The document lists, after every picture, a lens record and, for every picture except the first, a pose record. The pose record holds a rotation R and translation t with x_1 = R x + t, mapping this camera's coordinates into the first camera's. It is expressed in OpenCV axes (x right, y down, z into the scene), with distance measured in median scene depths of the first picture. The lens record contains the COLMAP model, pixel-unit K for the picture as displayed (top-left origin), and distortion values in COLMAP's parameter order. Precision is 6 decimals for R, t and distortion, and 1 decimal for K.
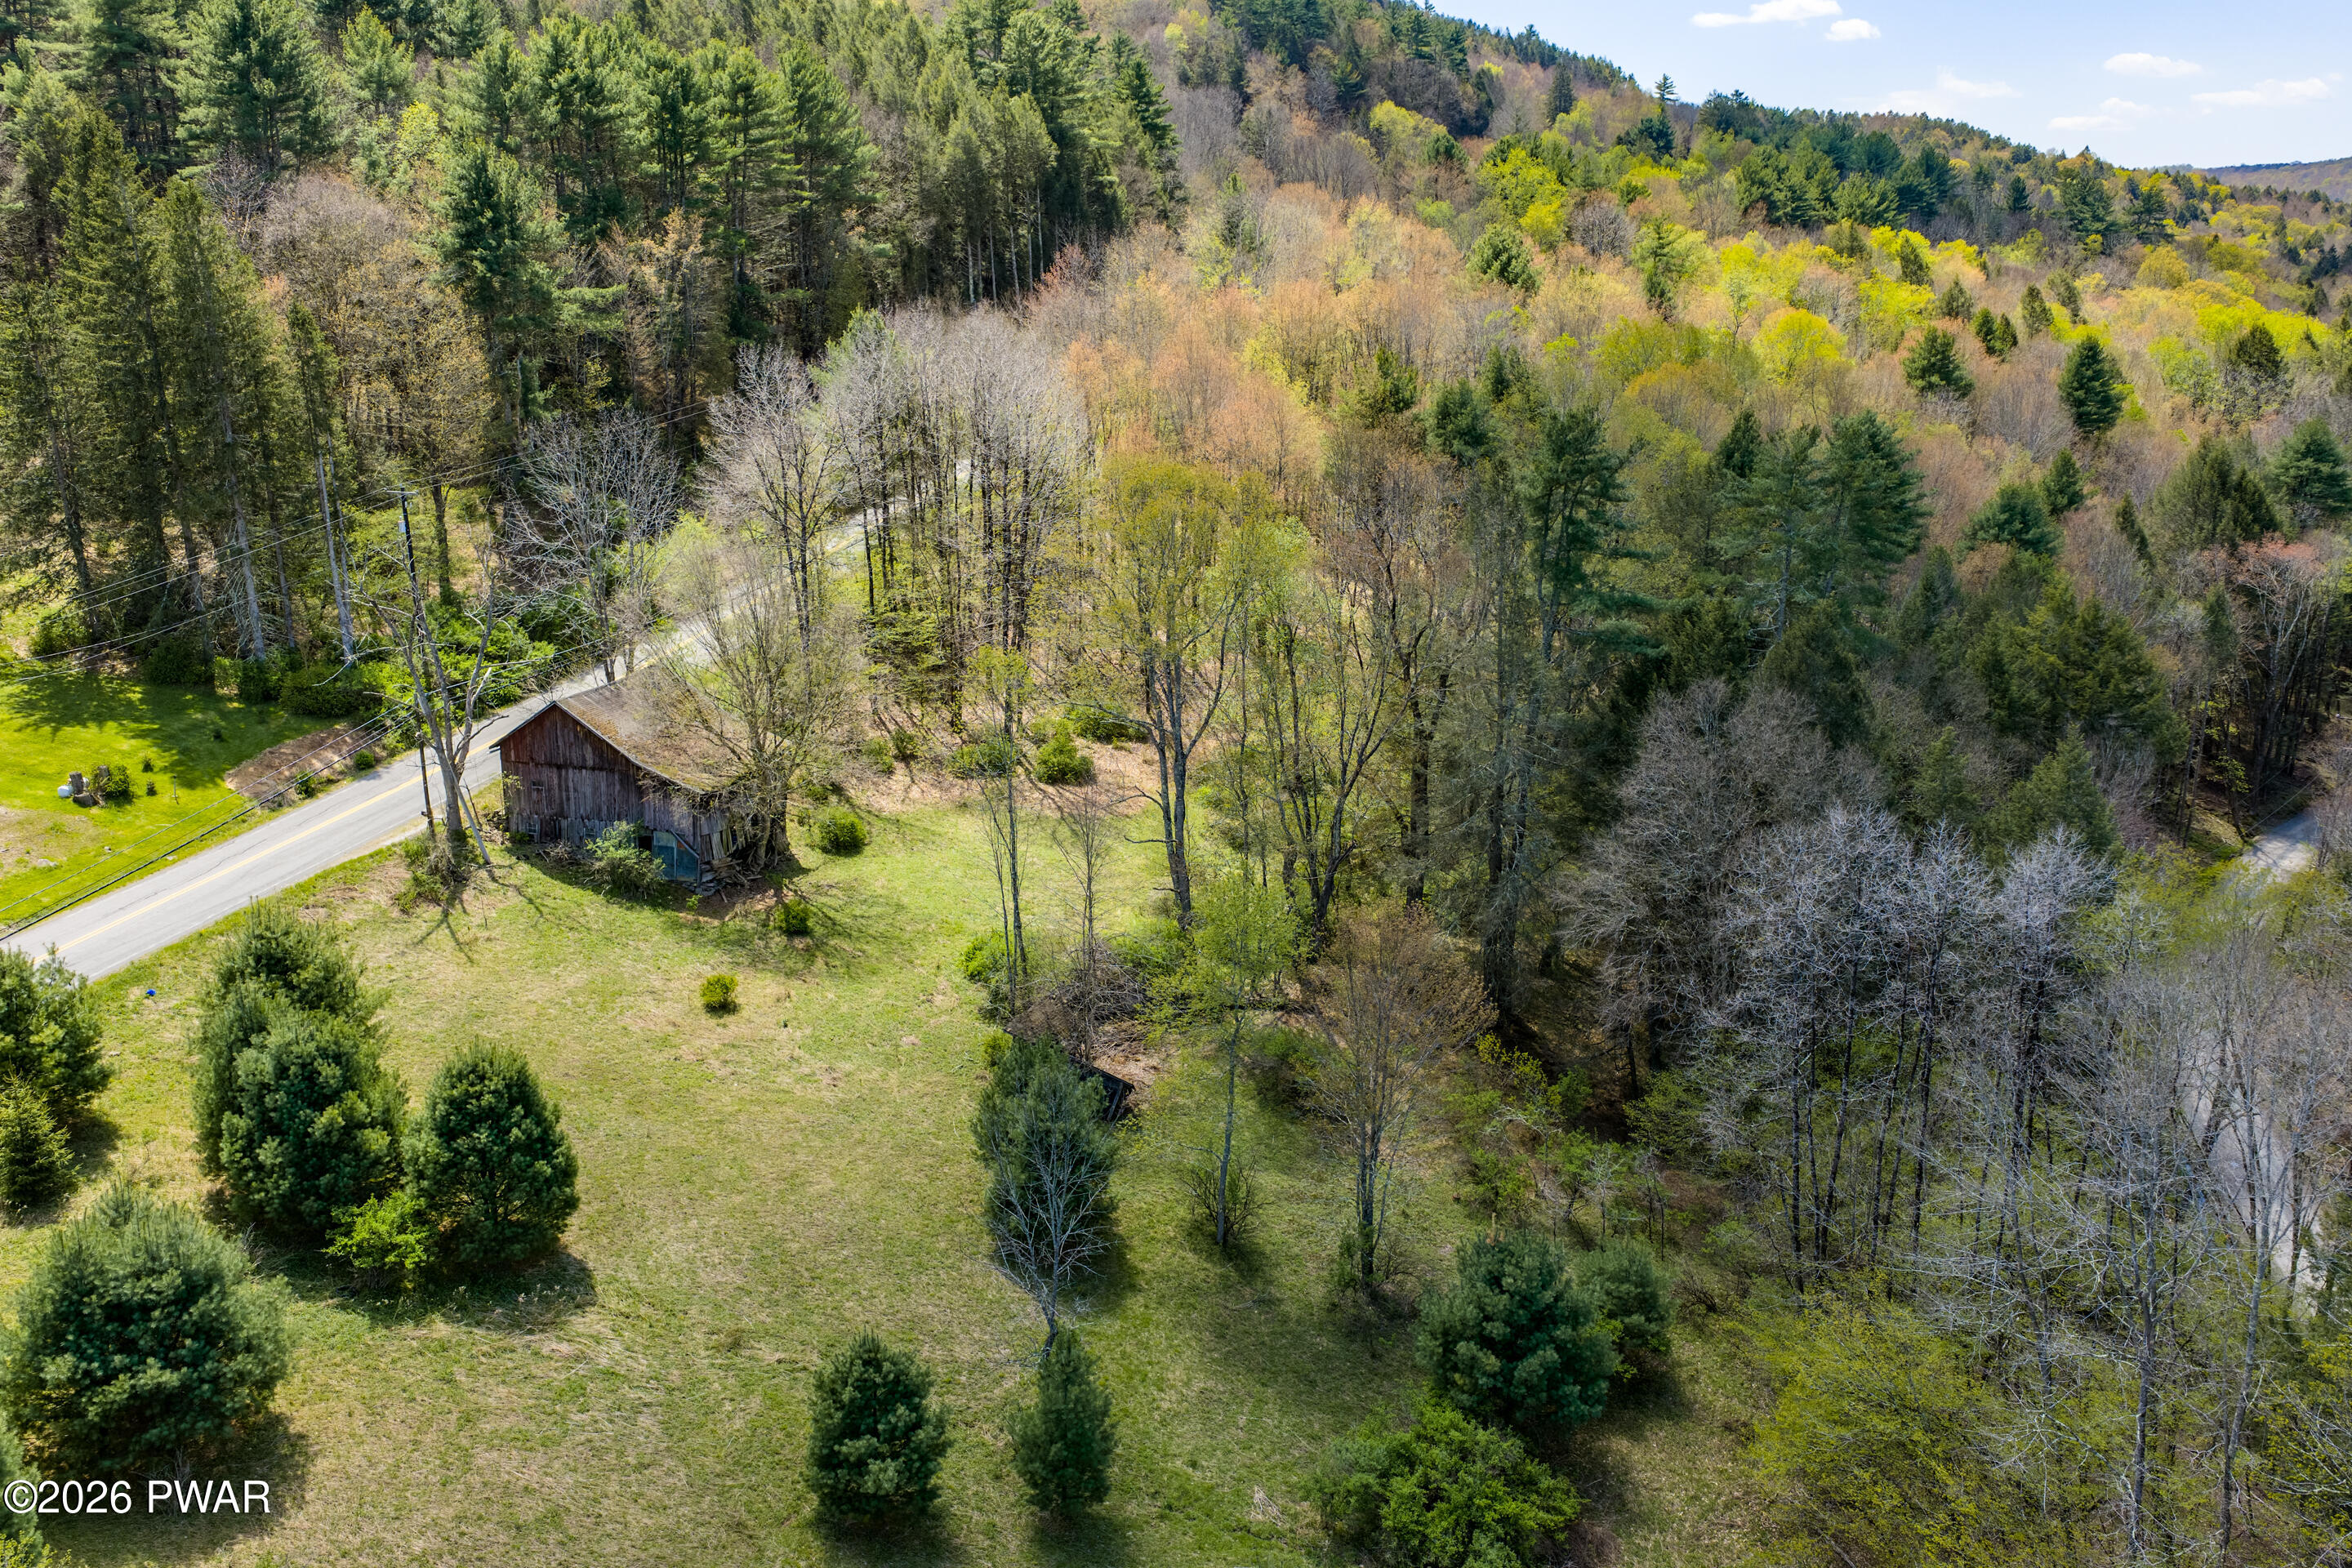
lens RADIAL K [[2001.8, 0, 1163.6], [0, 2001.8, 791.1], [0, 0, 1]] dist [0.003651, 0.001305]
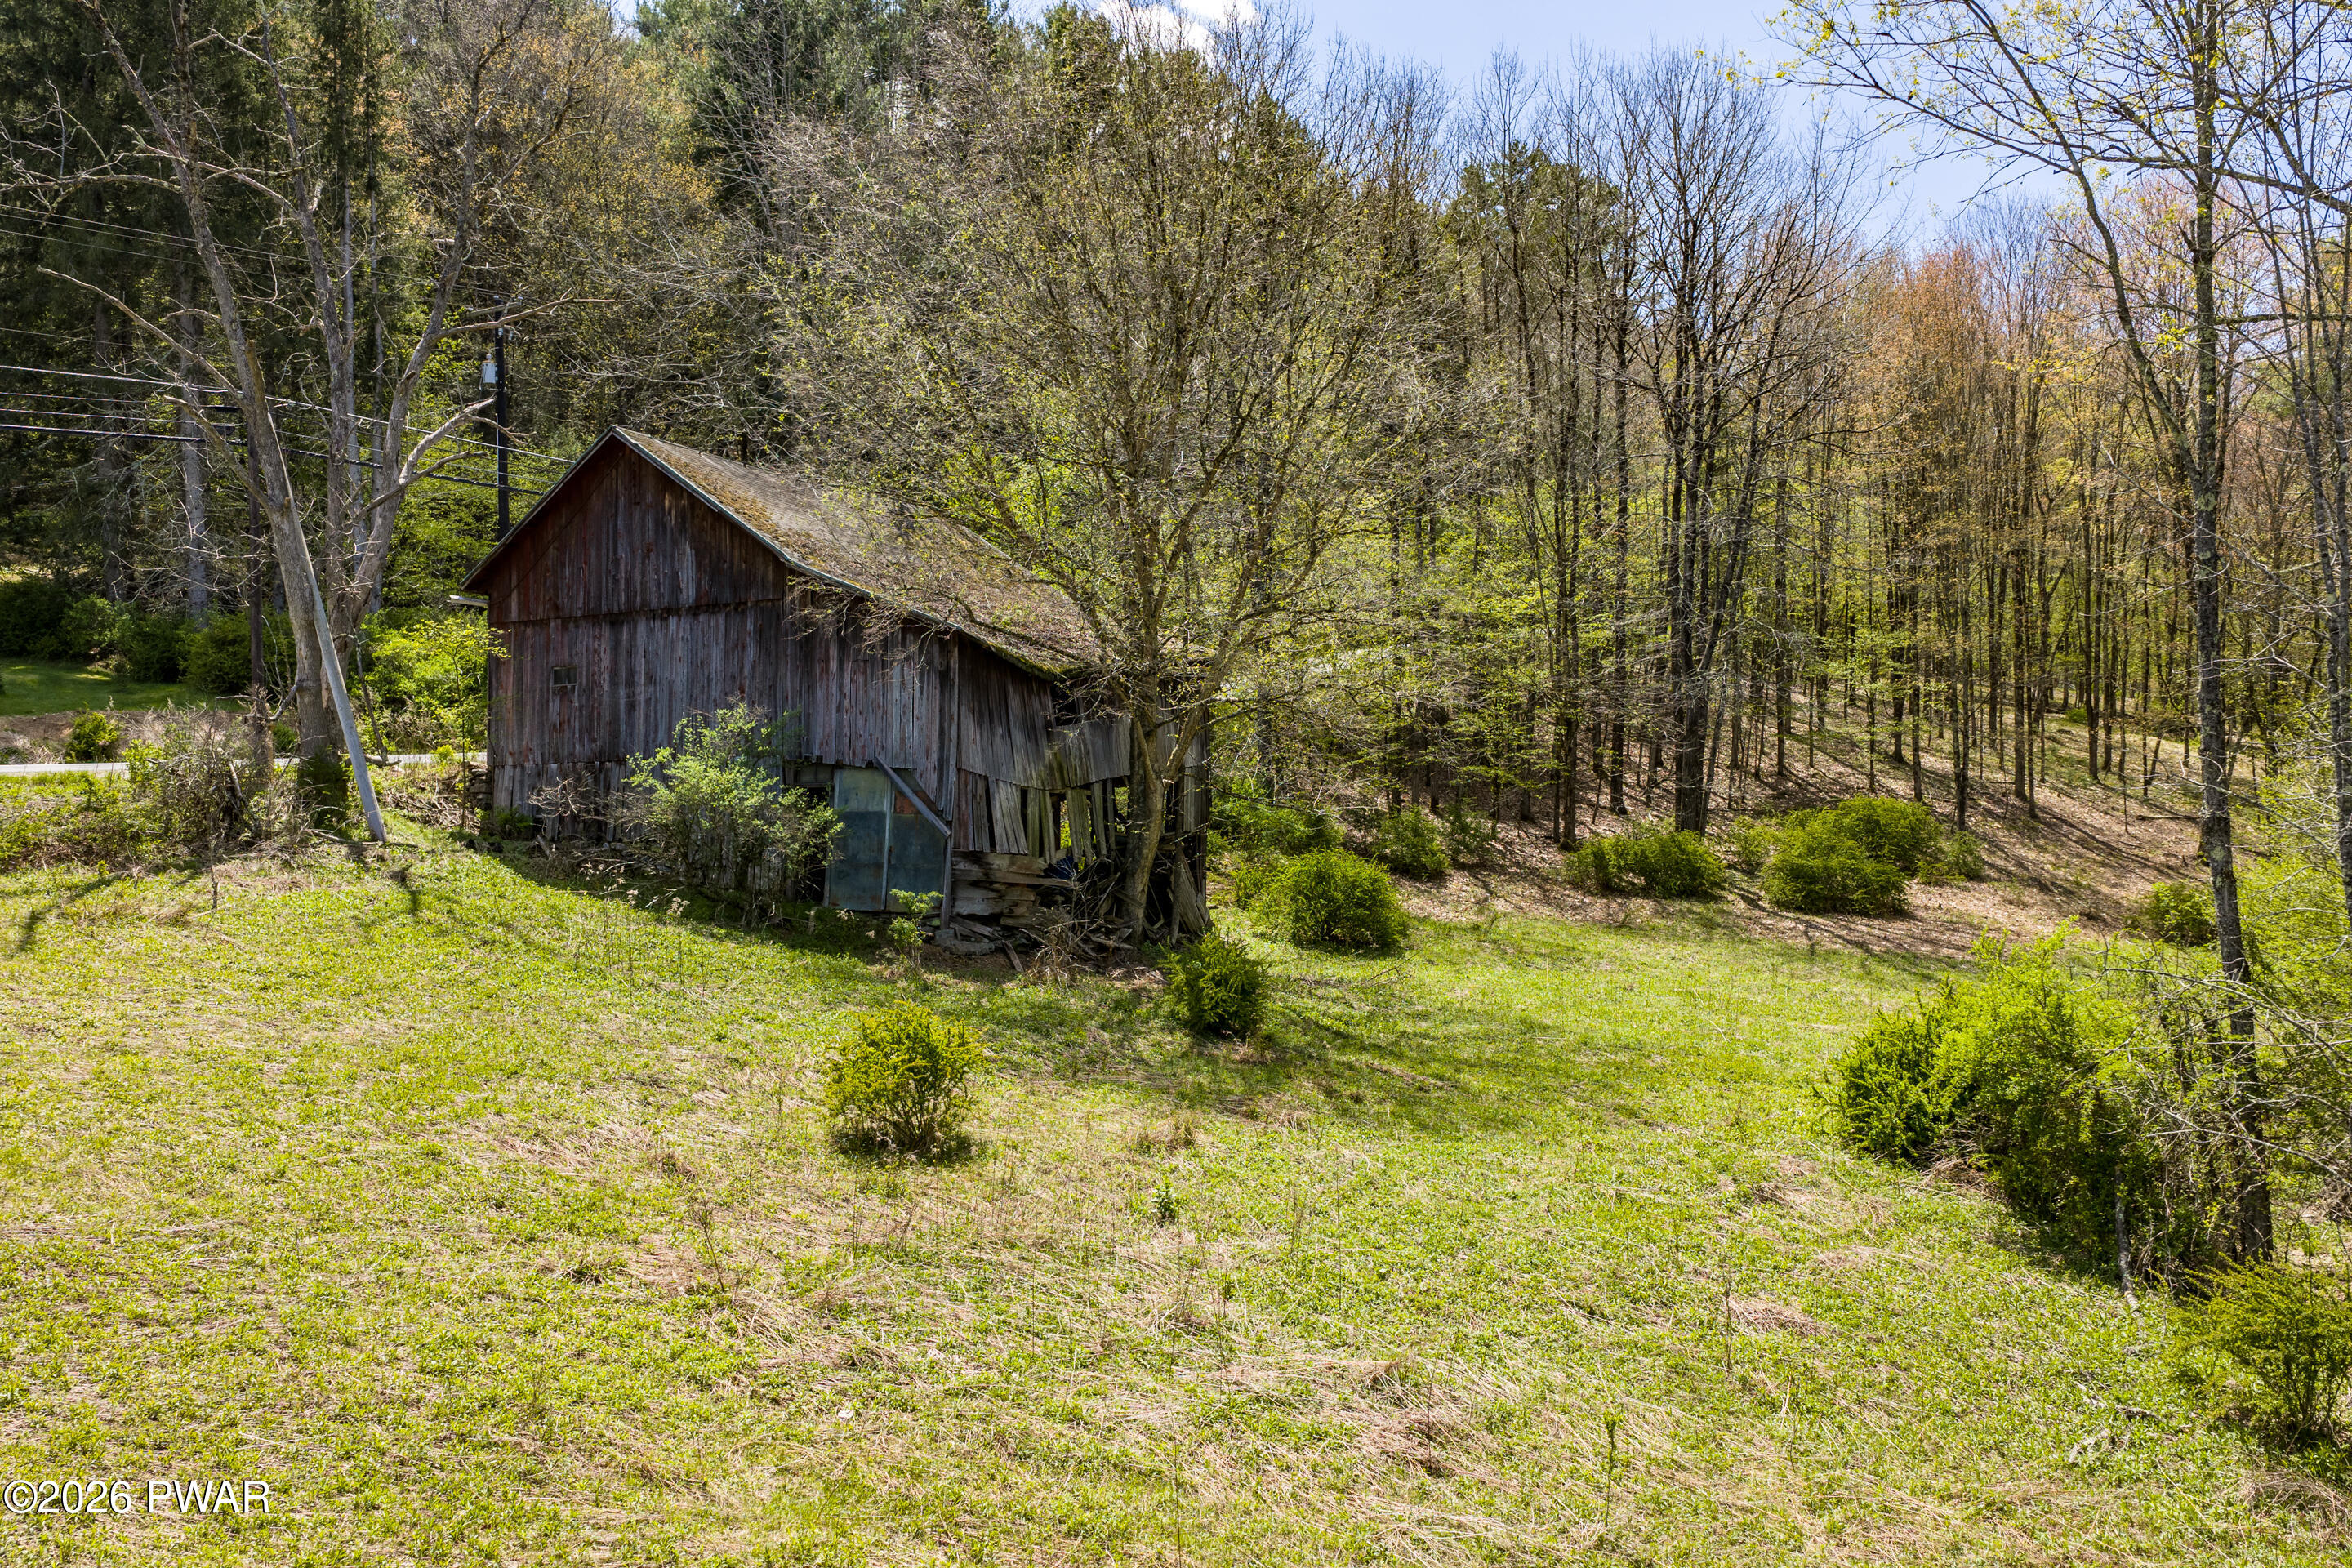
lens RADIAL K [[2001.8, 0, 1163.6], [0, 2001.8, 791.1], [0, 0, 1]] dist [0.003651, 0.001305]
pose [[0.977766, -0.006665, -0.209592, -0.128984], [-0.051324, 0.961490, -0.270004, 0.118793], [0.203320, 0.274757, 0.939771, 0.705438]]
